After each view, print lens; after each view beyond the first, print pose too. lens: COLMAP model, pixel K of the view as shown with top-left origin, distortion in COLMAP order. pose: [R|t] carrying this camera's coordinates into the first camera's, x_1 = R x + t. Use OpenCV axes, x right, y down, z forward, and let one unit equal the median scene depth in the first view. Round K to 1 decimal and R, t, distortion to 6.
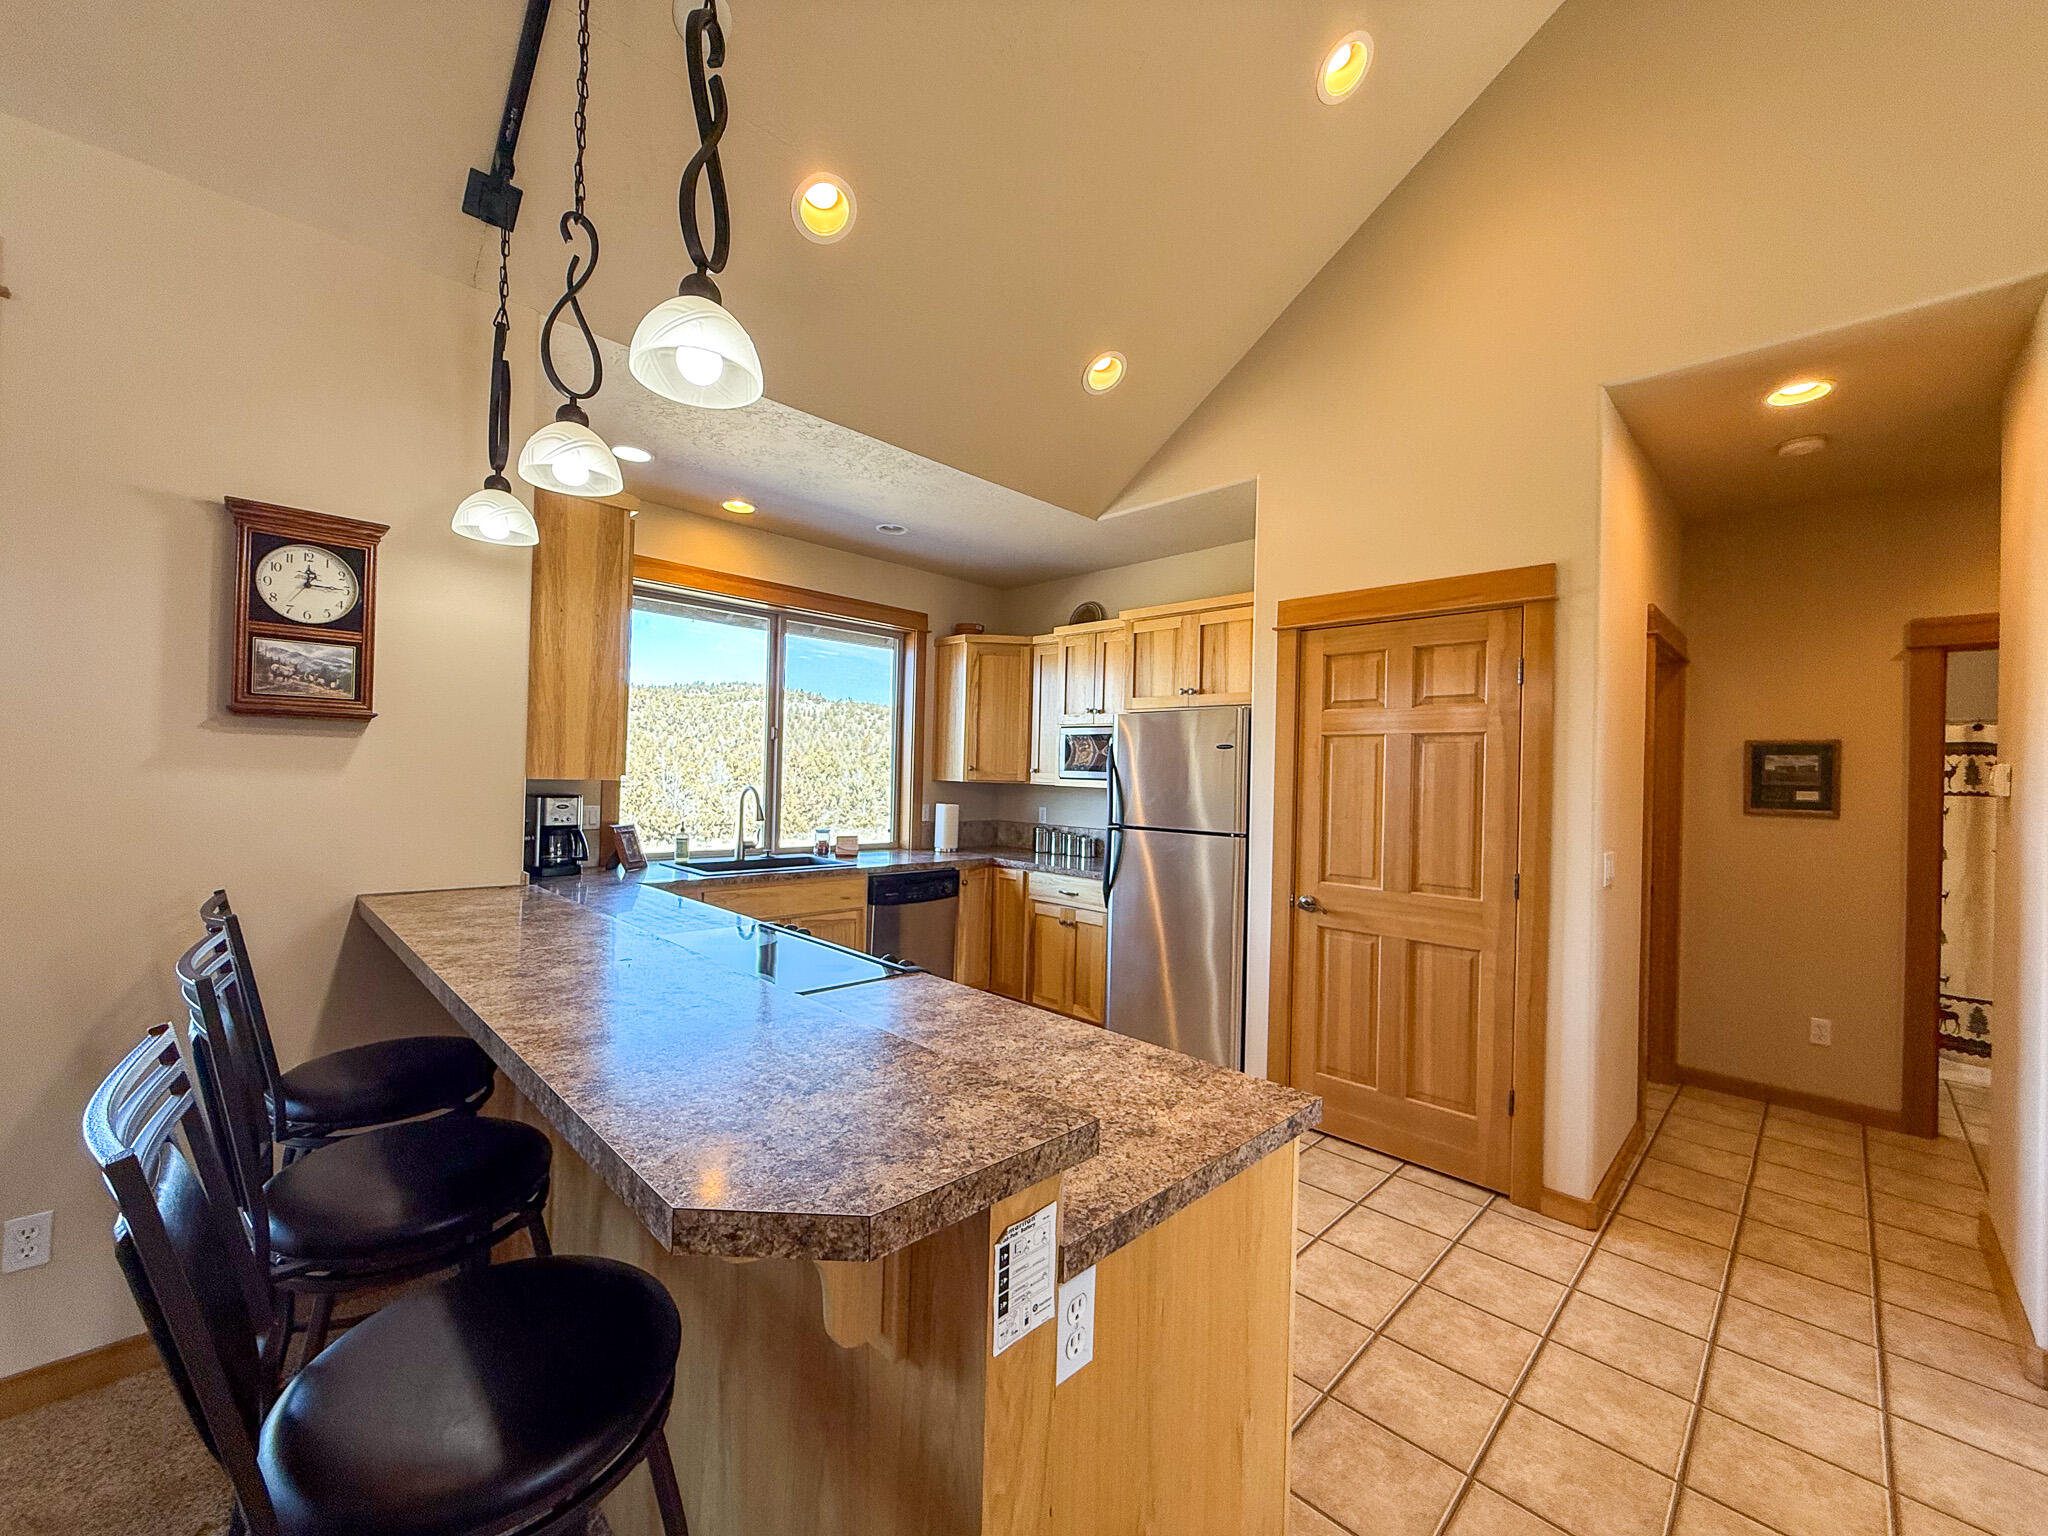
lens RADIAL K [[809.4, 0, 1024.0], [0, 809.4, 768.0], [0, 0, 1]] dist [0.000519, 0.000190]
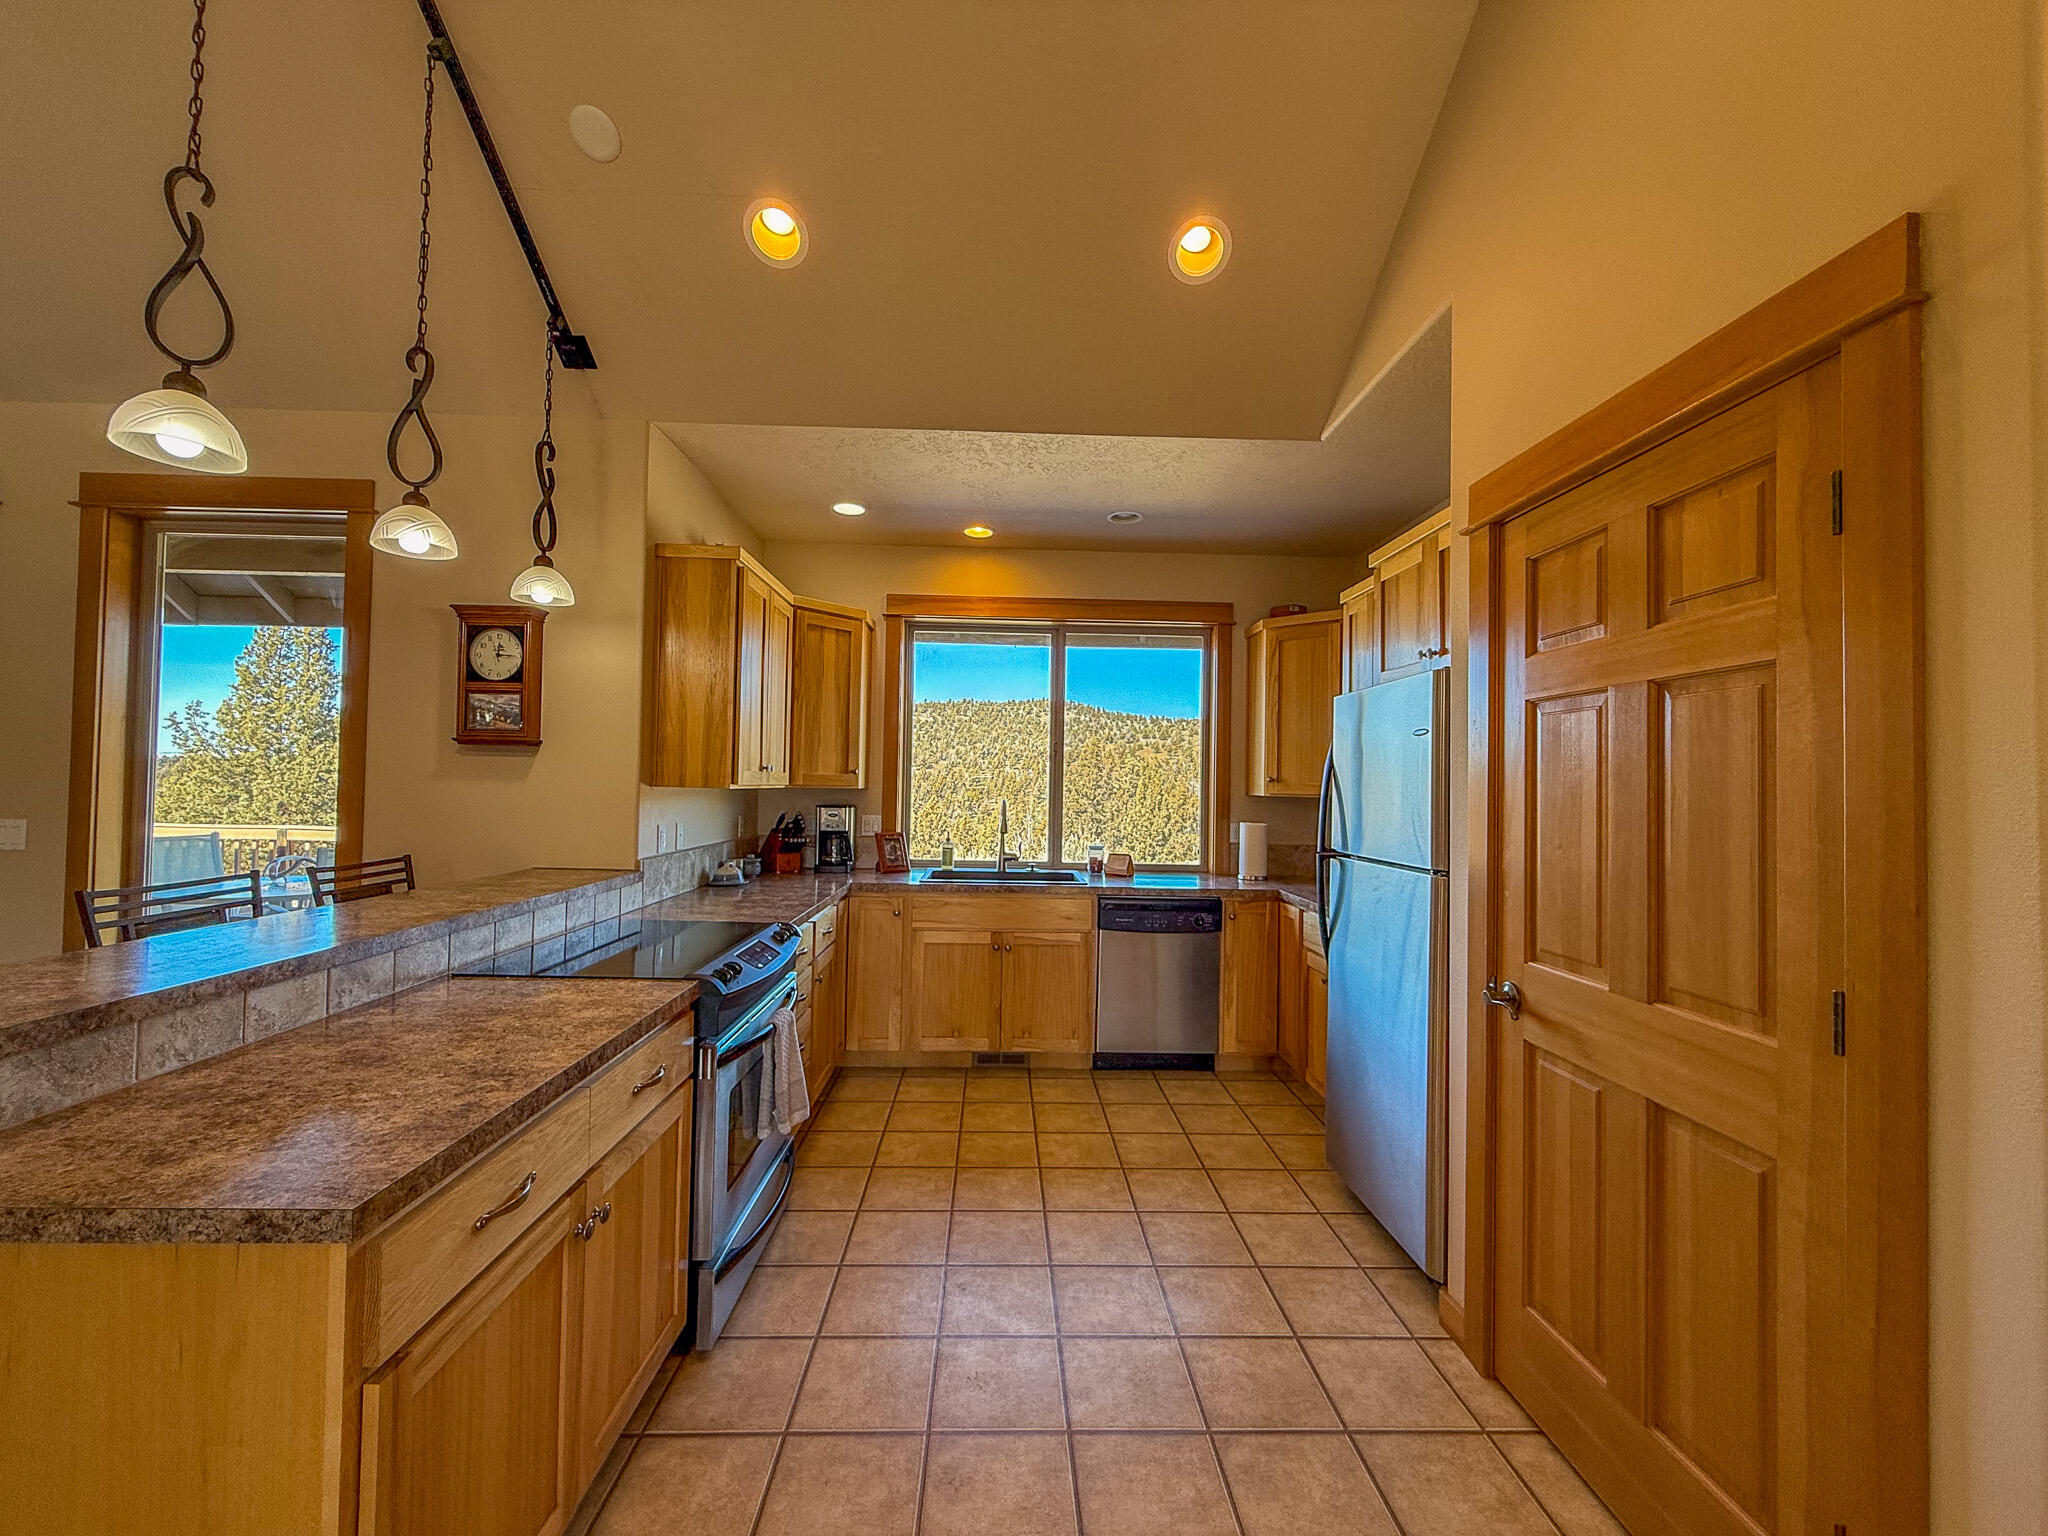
lens RADIAL K [[814.0, 0, 1024.0], [0, 814.0, 768.0], [0, 0, 1]] dist [-0.001293, 0.000187]
pose [[0.727838, -0.028977, -0.685136, 0.467186], [0.007301, 0.999378, -0.034511, 0.022368], [0.685710, 0.020116, 0.727597, 0.324616]]
